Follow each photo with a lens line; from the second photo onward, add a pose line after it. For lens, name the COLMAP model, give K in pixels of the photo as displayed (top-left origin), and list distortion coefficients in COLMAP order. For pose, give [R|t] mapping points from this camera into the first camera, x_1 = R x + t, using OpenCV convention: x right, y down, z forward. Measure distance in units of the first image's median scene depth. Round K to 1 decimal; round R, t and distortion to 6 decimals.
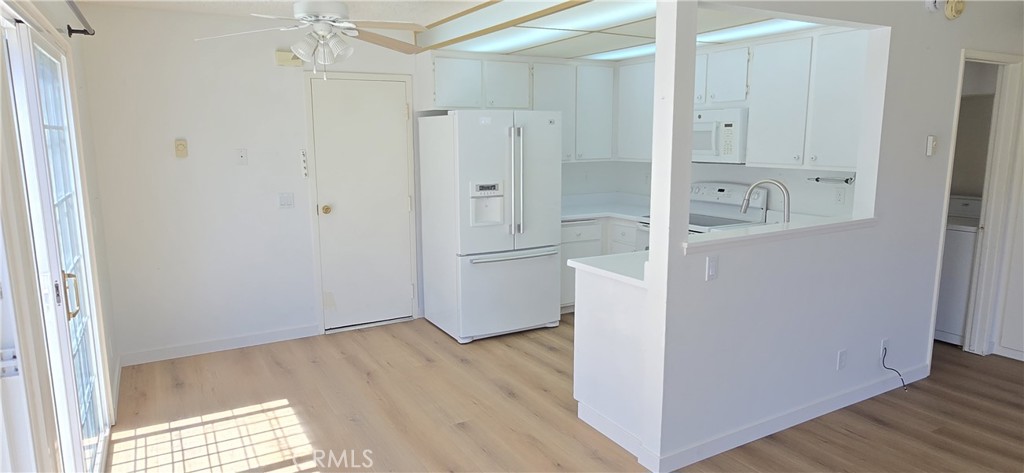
lens RADIAL K [[617.4, 0, 512.0], [0, 617.4, 236.5], [0, 0, 1]] dist [-0.000117, 0.000169]
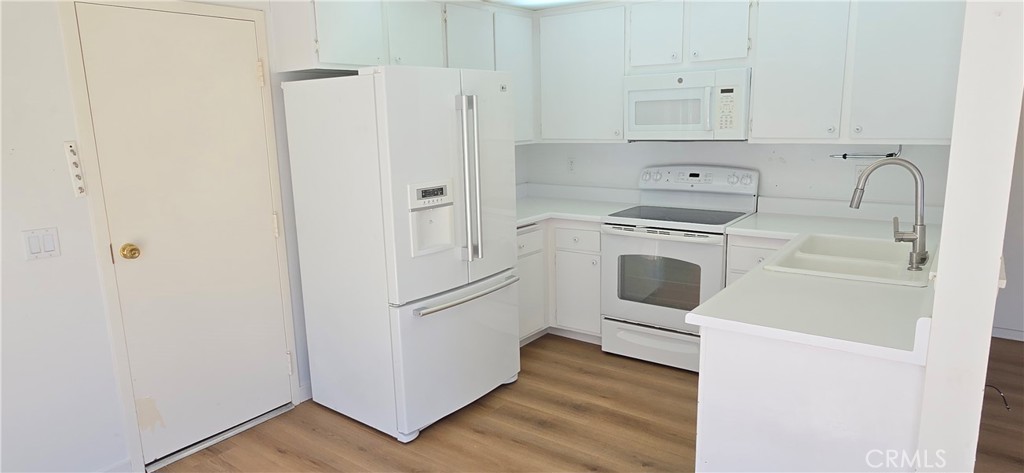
lens RADIAL K [[620.8, 0, 512.0], [0, 620.8, 236.5], [0, 0, 1]] dist [0.003401, 0.001129]
pose [[0.921934, -0.092671, 0.376097, -0.200583], [0.083273, 0.995674, 0.041209, -0.052612], [-0.378289, -0.006673, 0.925664, 0.377544]]
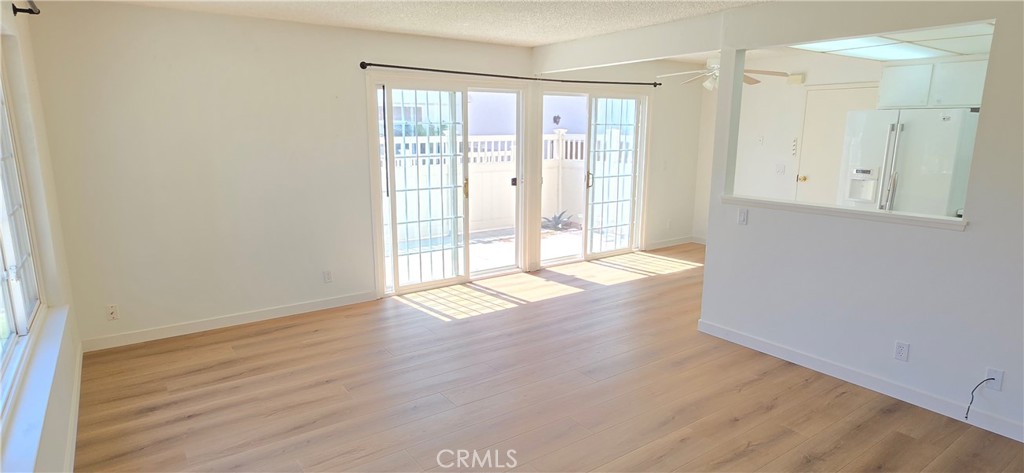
lens RADIAL K [[553.7, 0, 512.0], [0, 553.7, 236.5], [0, 0, 1]] dist [0.000004, 0.000108]
pose [[0.097500, 0.198771, -0.975184, 1.004884], [-0.165621, 0.969430, 0.181039, -0.035189], [0.981358, 0.143860, 0.127440, 0.158036]]
